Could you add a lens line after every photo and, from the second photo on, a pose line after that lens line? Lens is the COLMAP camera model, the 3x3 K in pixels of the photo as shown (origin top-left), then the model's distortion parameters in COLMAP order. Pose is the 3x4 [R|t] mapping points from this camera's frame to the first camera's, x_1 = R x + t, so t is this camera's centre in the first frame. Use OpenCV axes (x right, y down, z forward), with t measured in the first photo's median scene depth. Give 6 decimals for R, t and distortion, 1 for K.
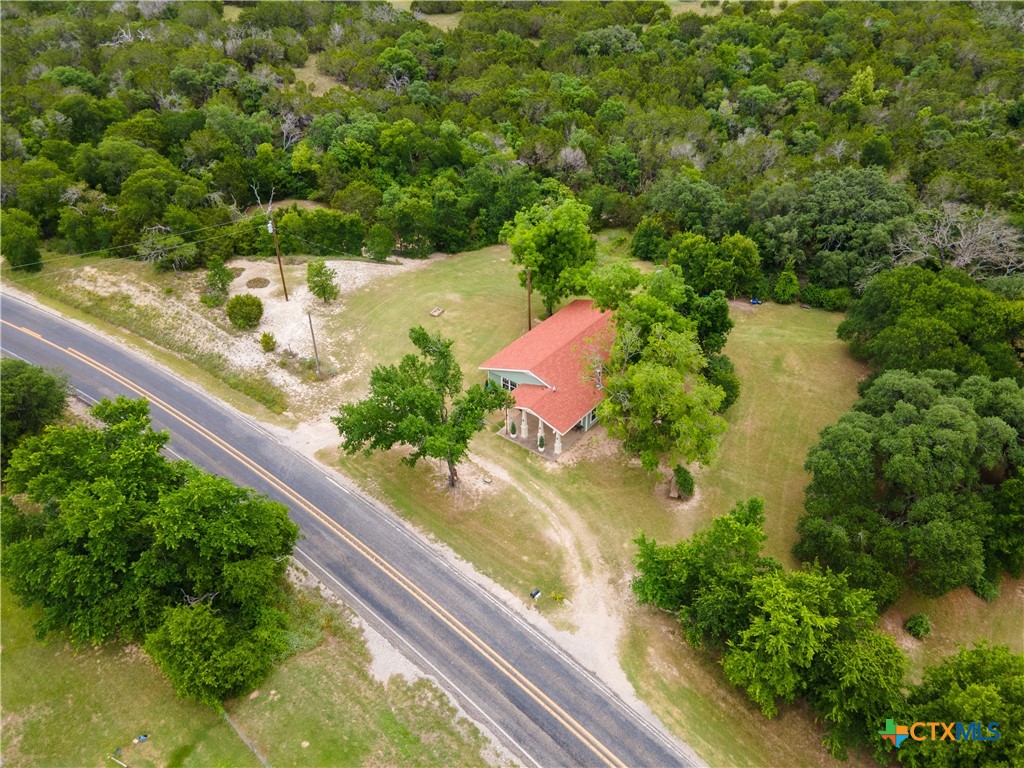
lens RADIAL K [[750.4, 0, 514.9], [0, 750.4, 383.9], [0, 0, 1]] dist [0.016005, 0.049950]
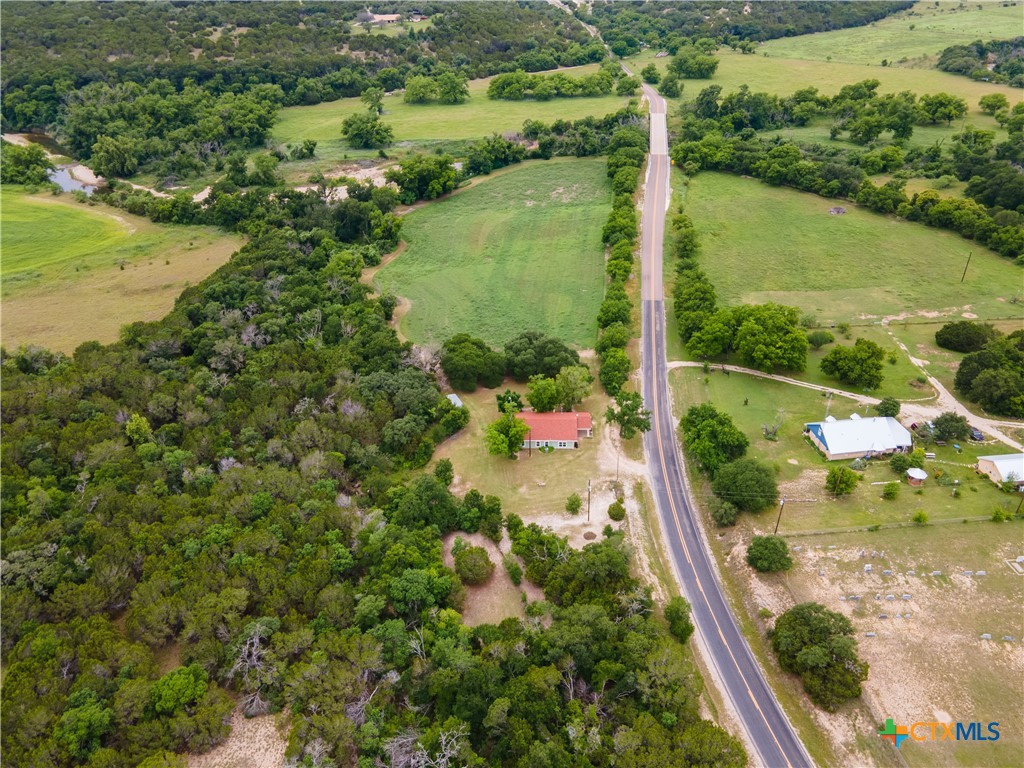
lens RADIAL K [[750.4, 0, 514.9], [0, 750.4, 383.9], [0, 0, 1]] dist [0.016005, 0.049950]
pose [[-0.585349, -0.403392, 0.703308, -1.676802], [0.491656, 0.513156, 0.703523, -2.066753], [-0.644702, 0.757592, -0.102045, 1.285044]]
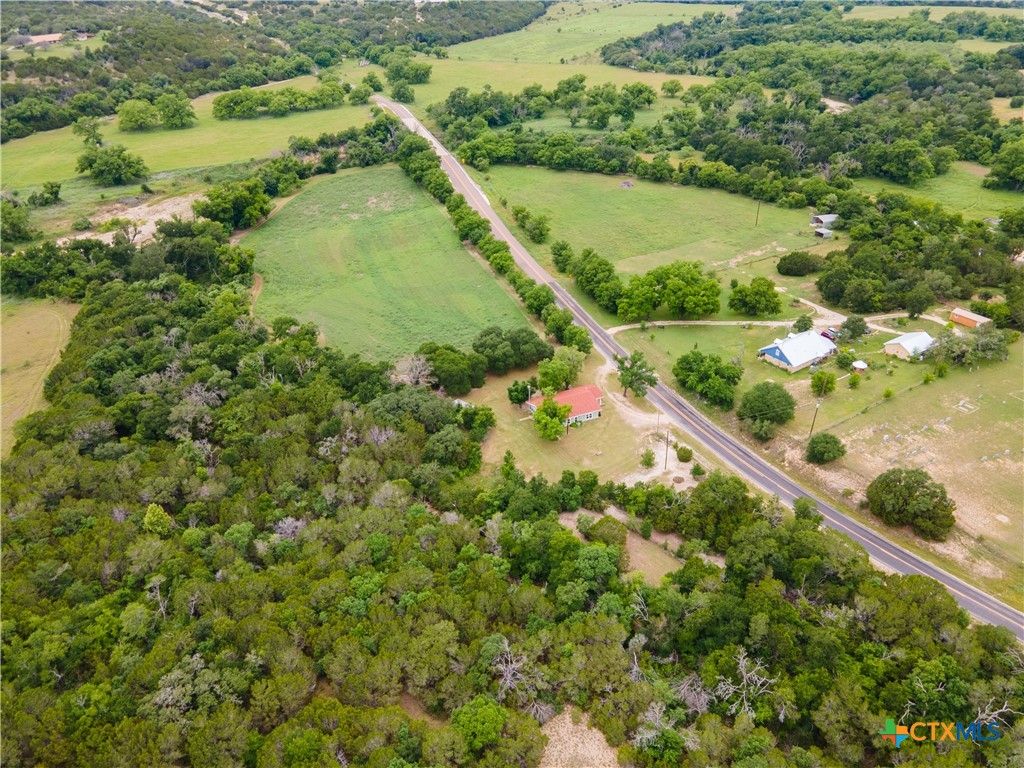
lens RADIAL K [[750.4, 0, 514.9], [0, 750.4, 383.9], [0, 0, 1]] dist [0.016005, 0.049950]
pose [[-0.884900, -0.218576, 0.411310, -0.899314], [0.292180, 0.427224, 0.855635, -2.573043], [-0.362743, 0.877328, -0.314187, 1.949983]]
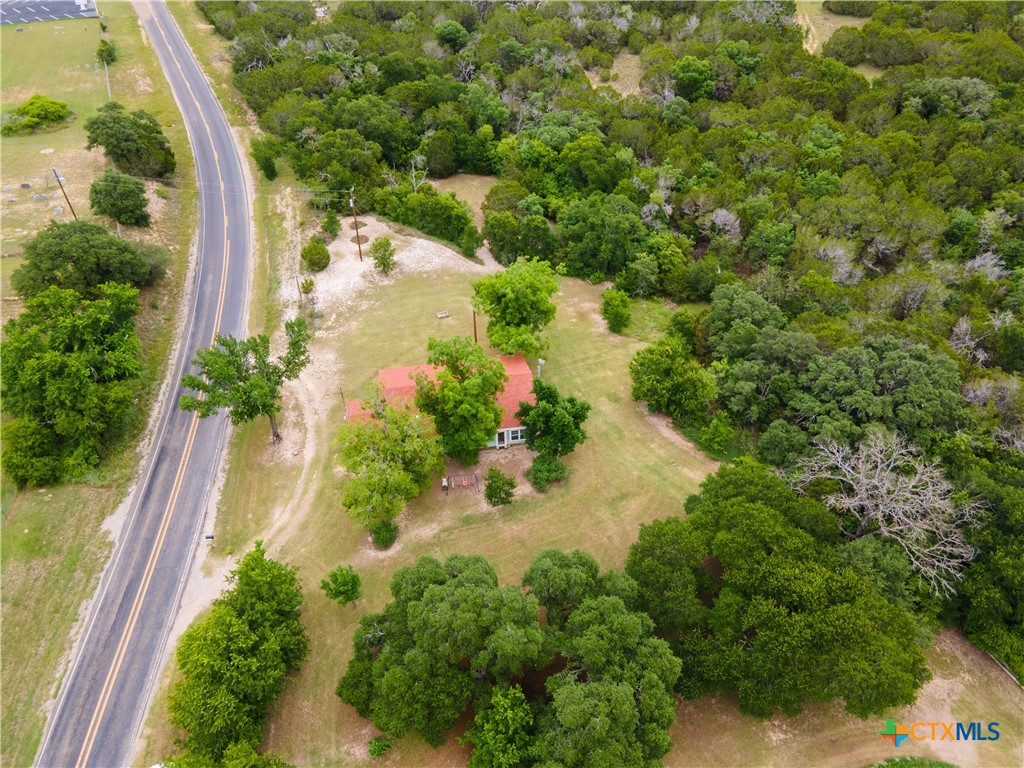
lens RADIAL K [[750.4, 0, 514.9], [0, 750.4, 383.9], [0, 0, 1]] dist [0.016005, 0.049950]
pose [[0.746705, 0.428676, -0.508595, 0.744294], [-0.389306, 0.901638, 0.188388, -0.318460], [0.539326, 0.057329, 0.840143, 0.125613]]
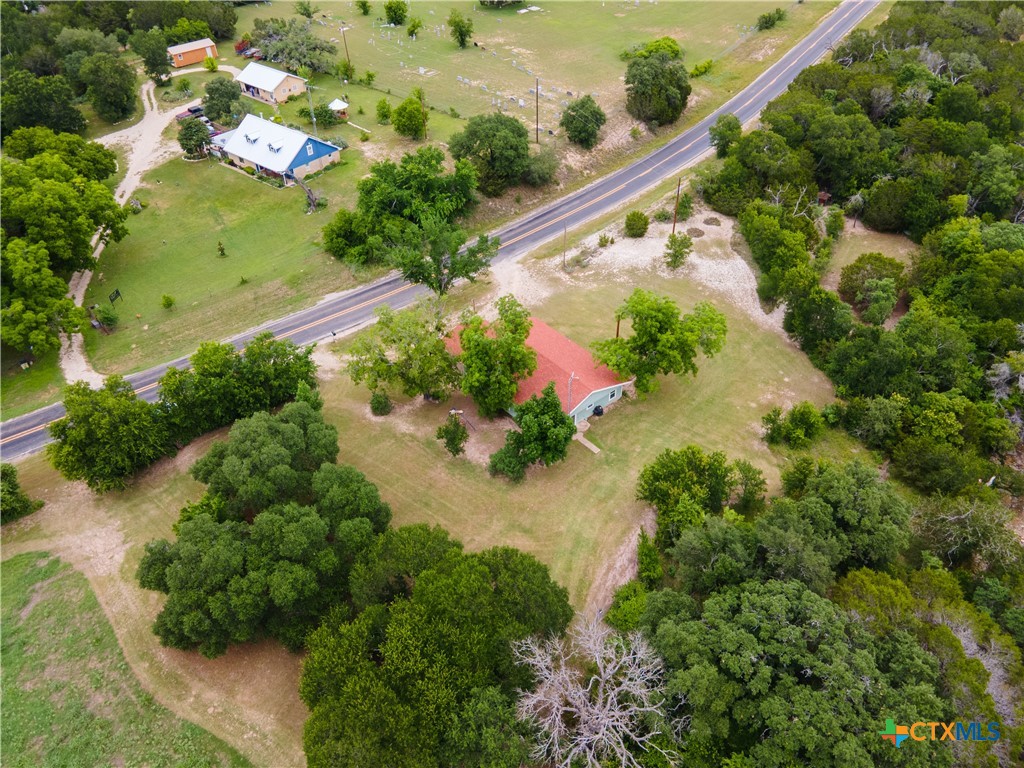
lens RADIAL K [[750.4, 0, 514.9], [0, 750.4, 383.9], [0, 0, 1]] dist [0.016005, 0.049950]
pose [[-0.206645, 0.638932, -0.740989, 1.015387], [-0.557001, 0.545812, 0.625971, -0.769437], [0.804393, 0.542085, 0.243096, 0.742061]]
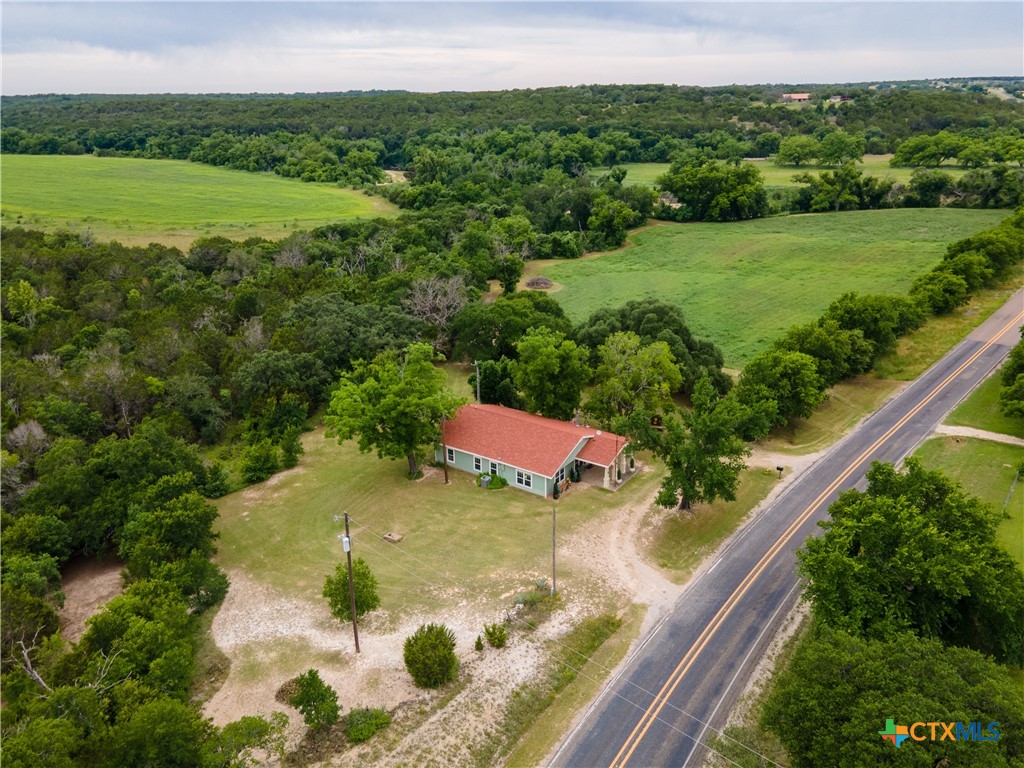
lens RADIAL K [[750.4, 0, 514.9], [0, 750.4, 383.9], [0, 0, 1]] dist [0.016005, 0.049950]
pose [[-0.048521, -0.337648, 0.940021, -0.992620], [0.594612, 0.746427, 0.298803, -0.465740], [-0.802547, 0.573446, 0.164552, 0.821310]]
